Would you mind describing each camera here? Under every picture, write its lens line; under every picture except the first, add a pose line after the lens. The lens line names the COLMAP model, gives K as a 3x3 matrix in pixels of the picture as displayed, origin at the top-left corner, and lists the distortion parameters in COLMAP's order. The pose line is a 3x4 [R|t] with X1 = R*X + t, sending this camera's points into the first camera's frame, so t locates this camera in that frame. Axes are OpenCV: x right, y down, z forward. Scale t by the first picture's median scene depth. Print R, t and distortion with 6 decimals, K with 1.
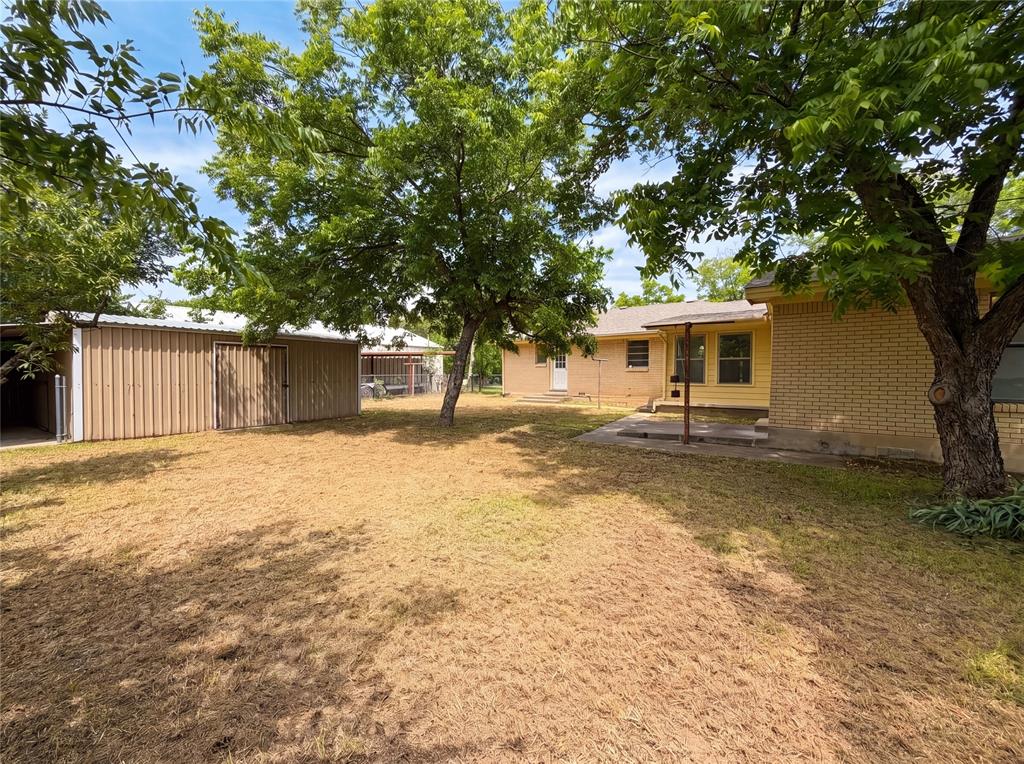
lens RADIAL K [[394.6, 0, 510.9], [0, 394.6, 380.3], [0, 0, 1]] dist [0.000324, 0.000049]
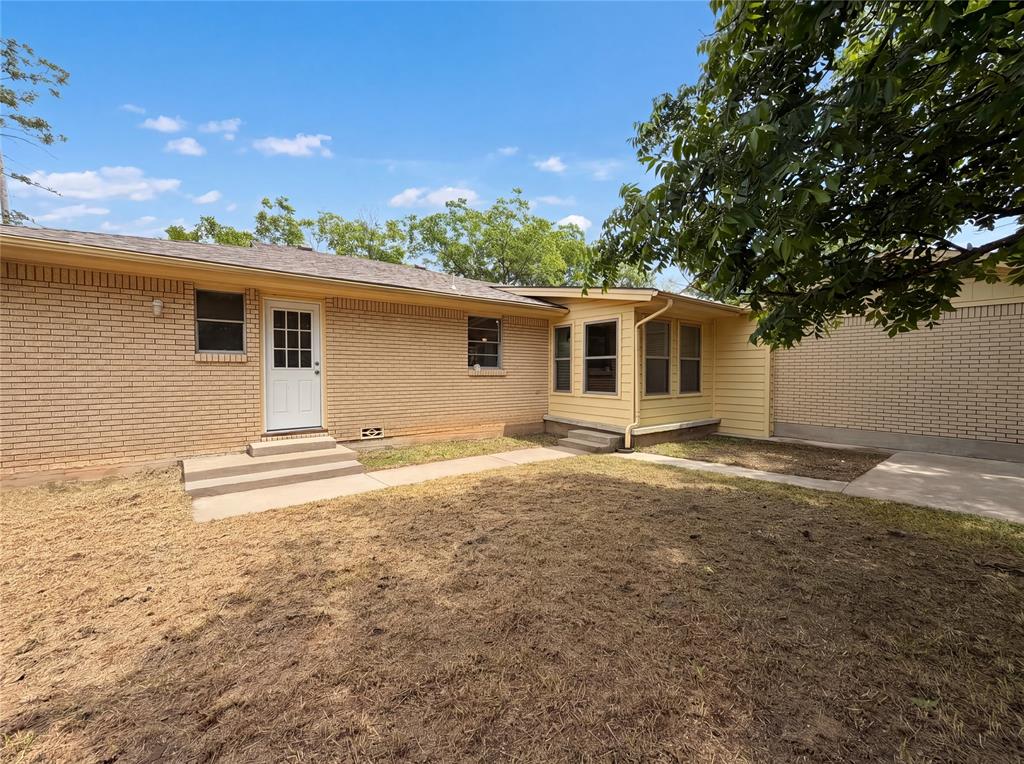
lens RADIAL K [[394.6, 0, 510.9], [0, 394.6, 380.3], [0, 0, 1]] dist [0.000324, 0.000049]
pose [[0.265220, -0.028990, 0.963752, -0.184087], [0.011428, 0.999572, 0.026922, -0.030562], [-0.964120, 0.003873, 0.265438, 0.825511]]
